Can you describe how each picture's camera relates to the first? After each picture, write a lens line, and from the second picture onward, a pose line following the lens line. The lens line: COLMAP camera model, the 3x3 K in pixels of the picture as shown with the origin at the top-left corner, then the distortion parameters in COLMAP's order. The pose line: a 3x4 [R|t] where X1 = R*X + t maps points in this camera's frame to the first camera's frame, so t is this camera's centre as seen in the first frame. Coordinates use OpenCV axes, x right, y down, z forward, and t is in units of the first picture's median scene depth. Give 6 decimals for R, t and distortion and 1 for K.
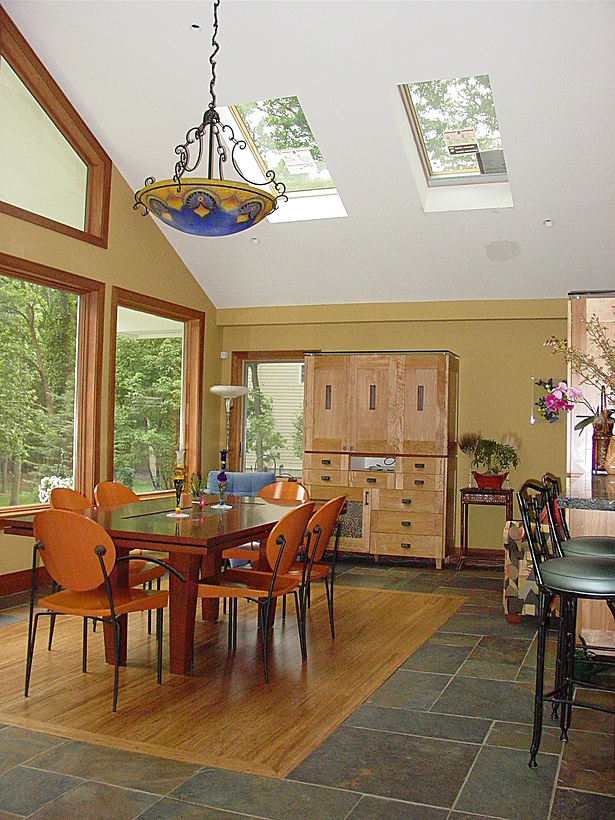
lens RADIAL K [[821.4, 0, 307.5], [0, 821.4, 410.0], [0, 0, 1]] dist [-0.176753, 0.241693]
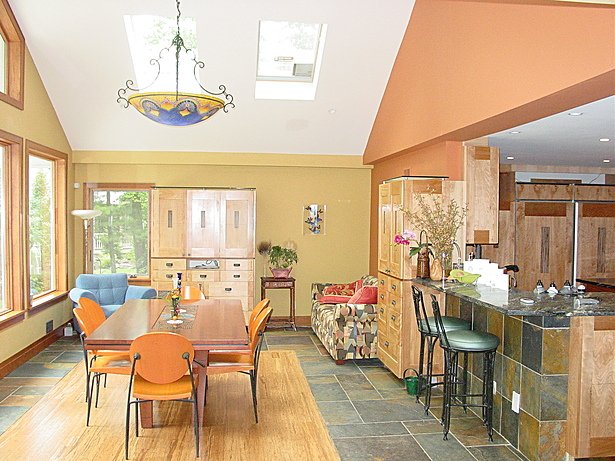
lens RADIAL K [[616.0, 0, 308.6], [0, 616.0, 245.2], [0, 0, 1]] dist [-0.176753, 0.241693]
pose [[0.885714, -0.037045, 0.462750, -0.382816], [0.000123, 0.996830, 0.079565, -0.082275], [-0.464230, -0.070415, 0.882911, -0.065363]]
